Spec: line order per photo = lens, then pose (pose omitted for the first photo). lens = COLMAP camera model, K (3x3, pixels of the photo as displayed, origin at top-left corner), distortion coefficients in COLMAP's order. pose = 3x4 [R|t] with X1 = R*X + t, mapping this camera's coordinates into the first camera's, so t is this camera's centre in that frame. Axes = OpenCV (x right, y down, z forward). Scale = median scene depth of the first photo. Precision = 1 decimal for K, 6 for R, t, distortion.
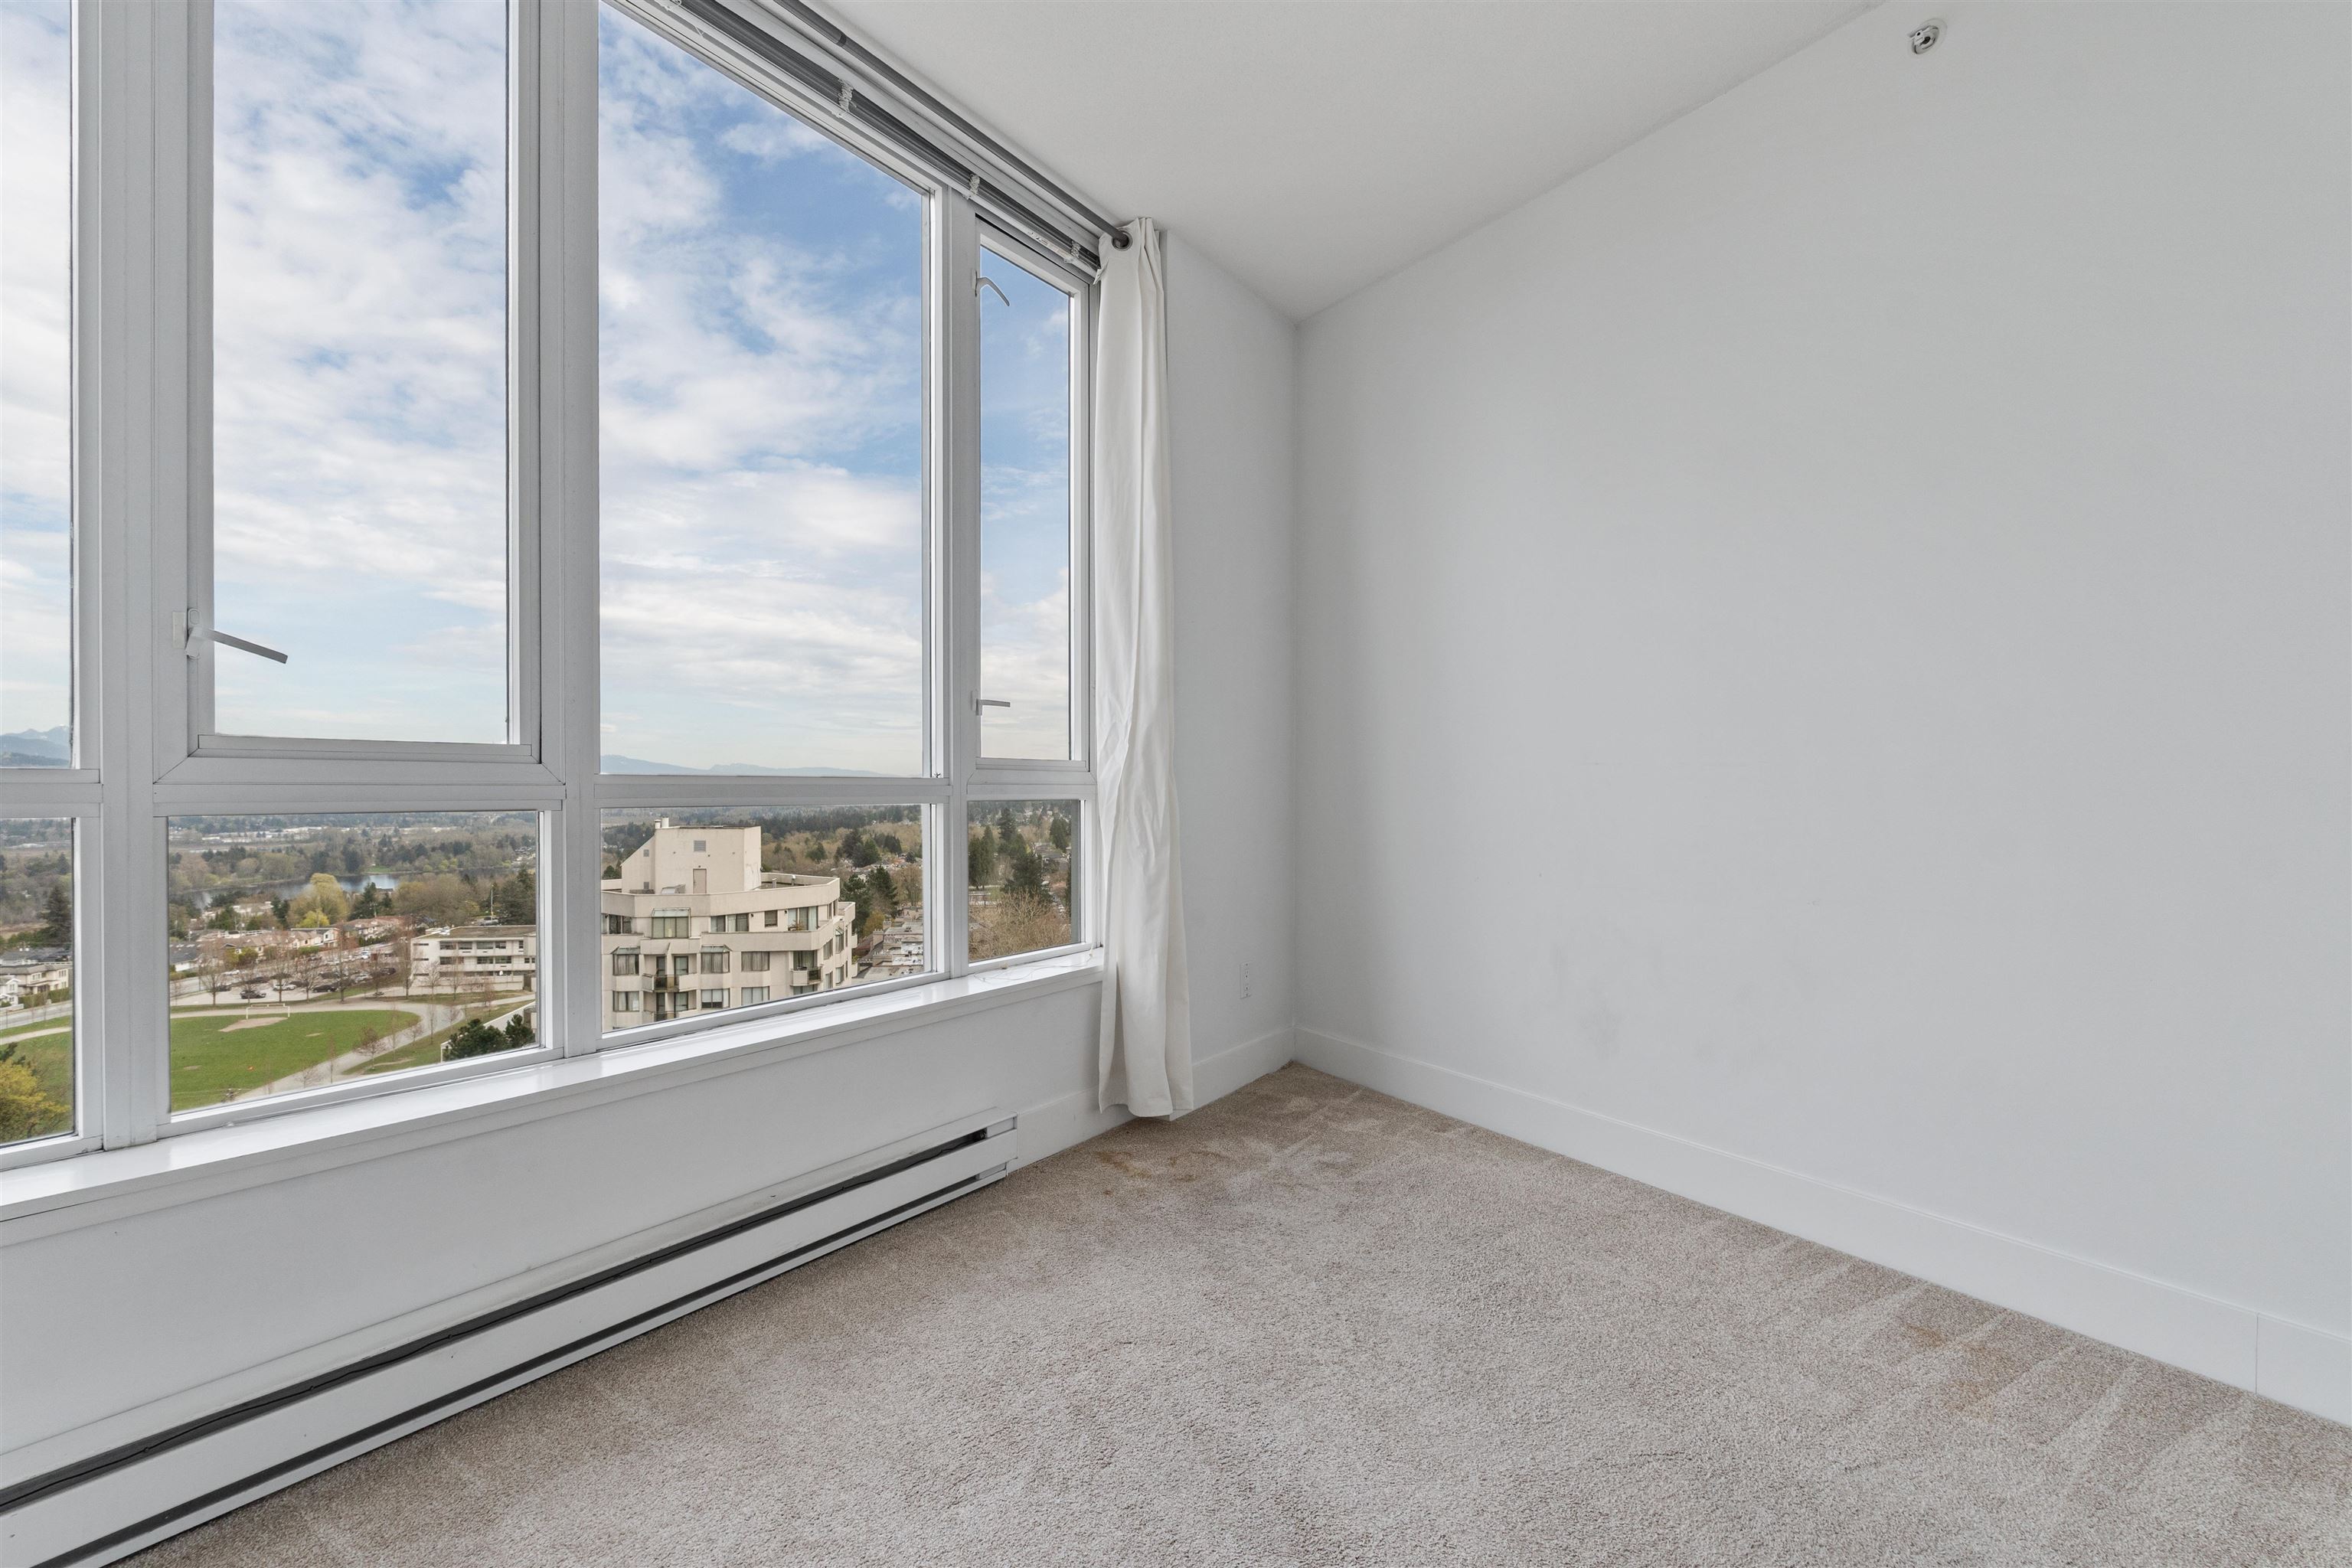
lens RADIAL K [[1082.0, 0, 1201.9], [0, 1082.0, 787.4], [0, 0, 1]] dist [-0.009759, 0.001781]
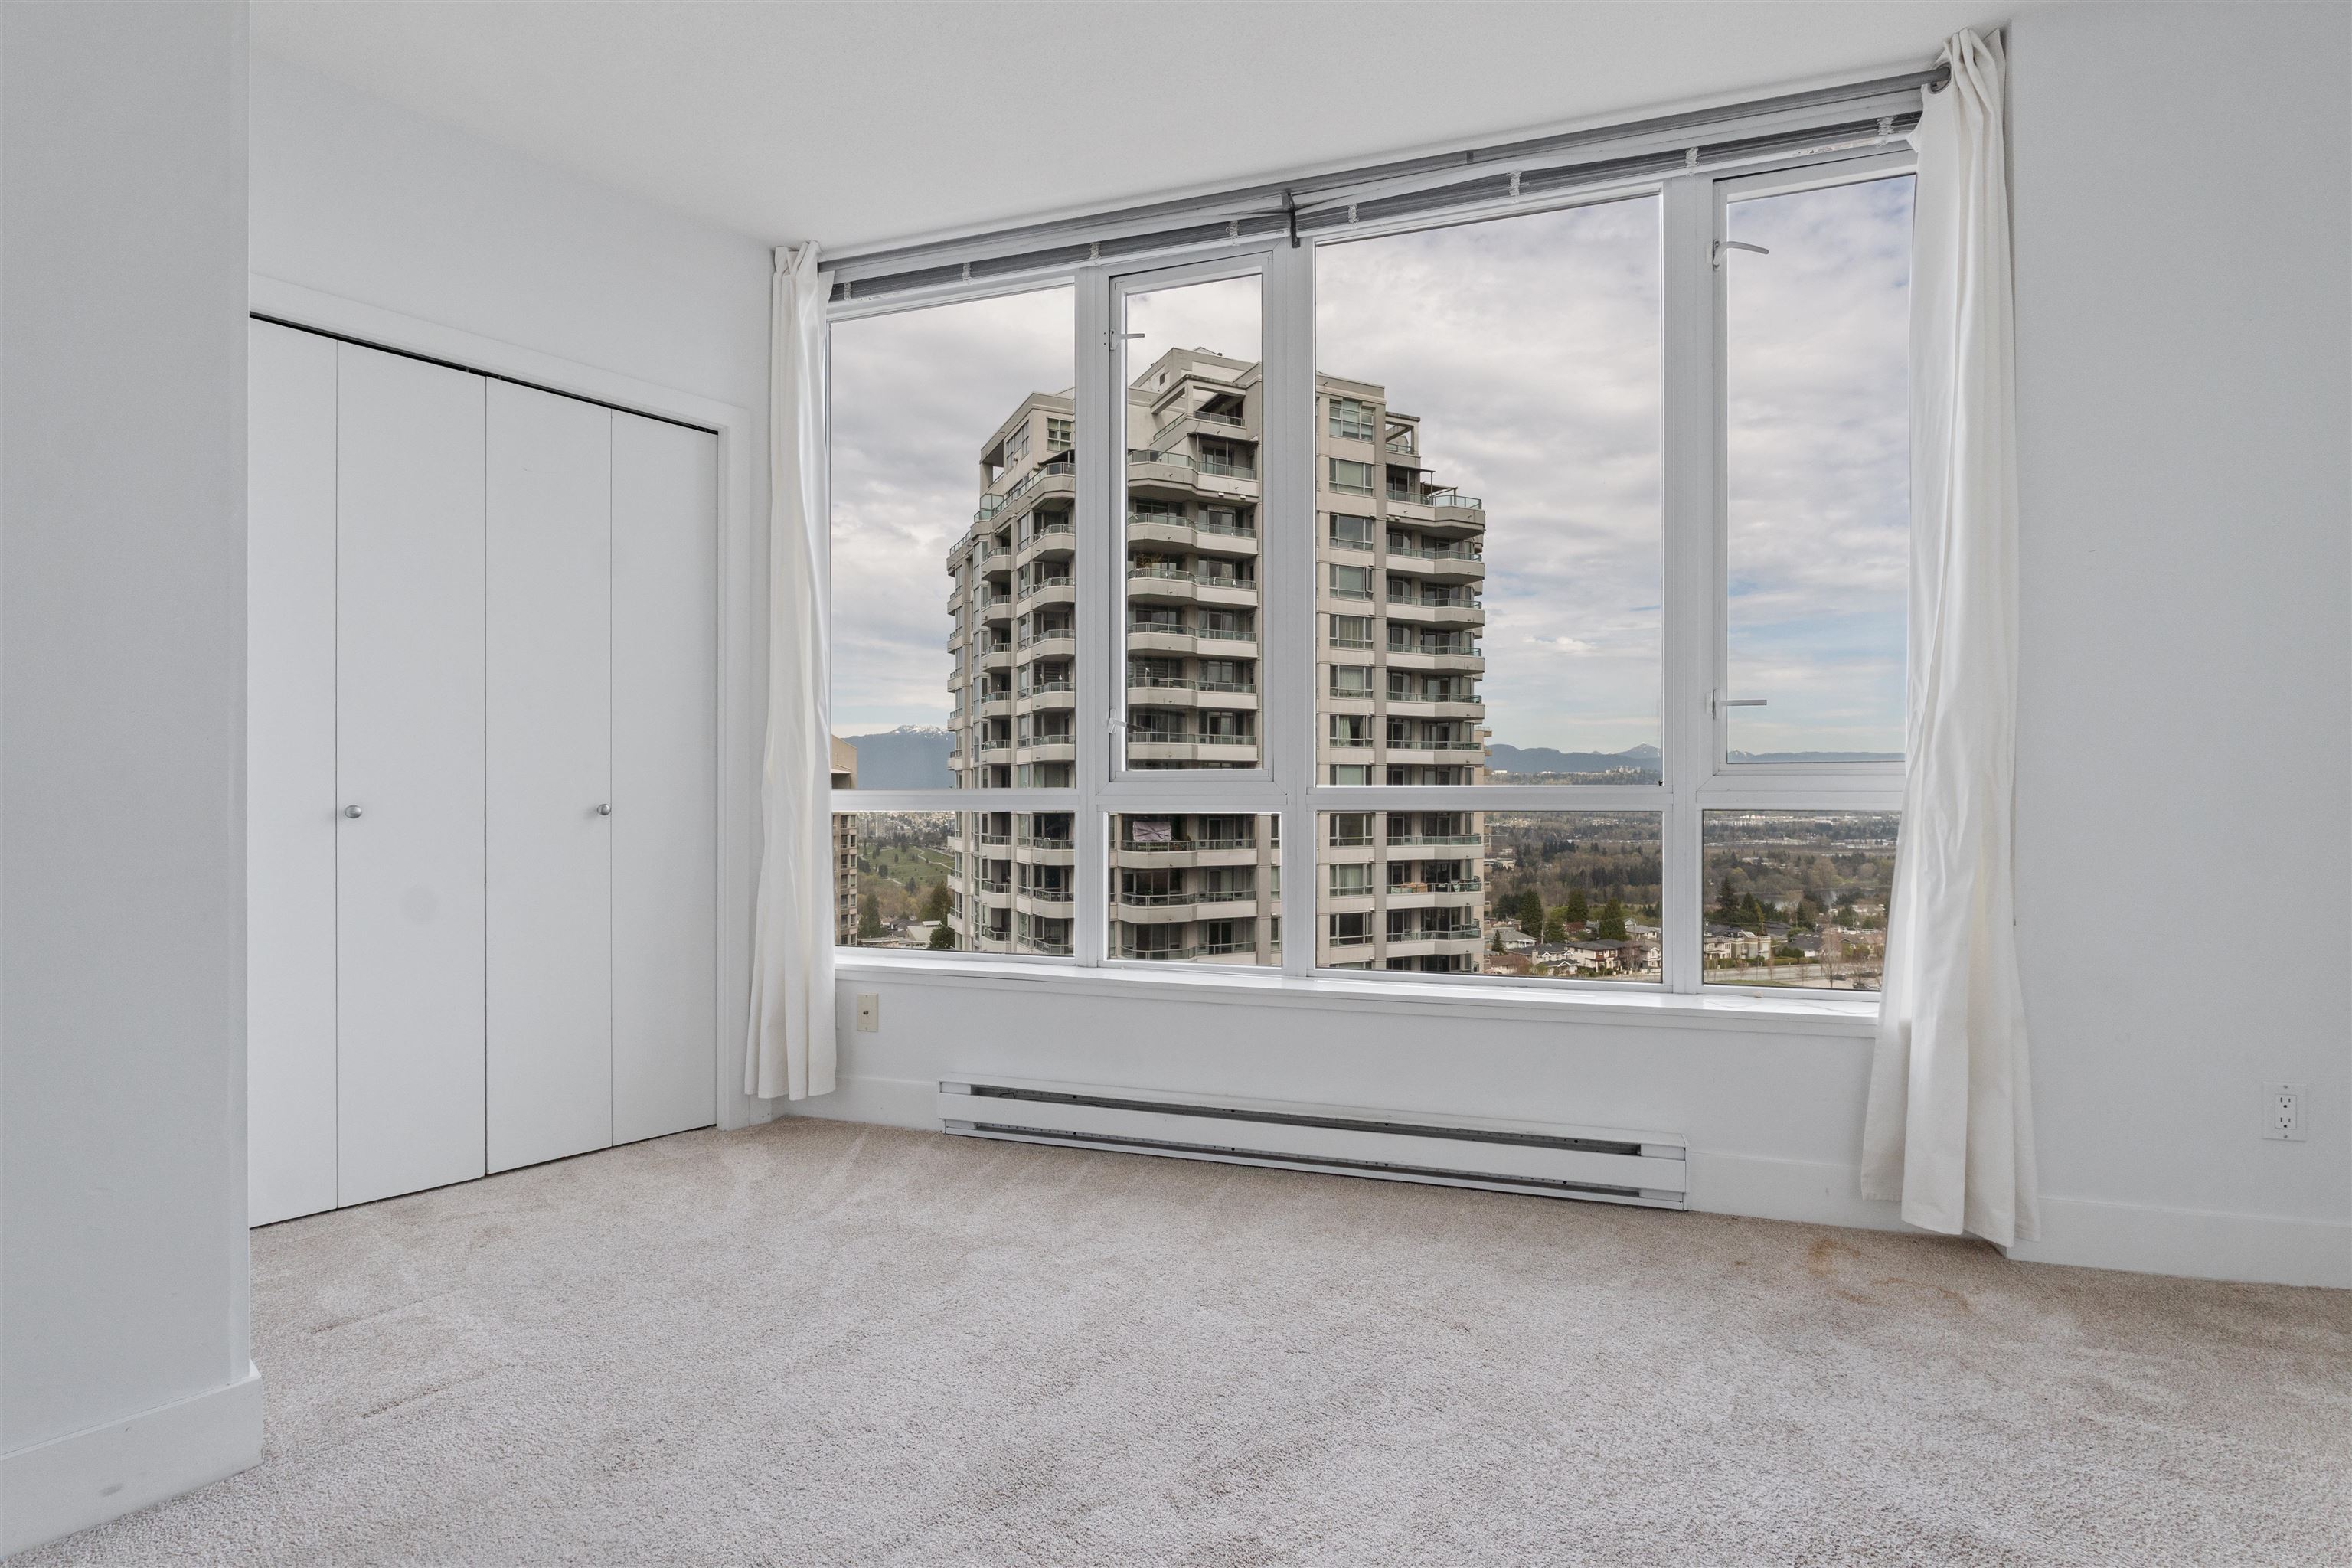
lens RADIAL K [[1082.0, 0, 1142.8], [0, 1082.0, 806.0], [0, 0, 1]] dist [-0.009759, 0.001781]
pose [[0.255574, 0.003357, -0.966784, 0.590146], [0.002675, 0.999988, 0.004179, 0.002868], [0.966786, -0.003654, 0.255562, 0.298414]]
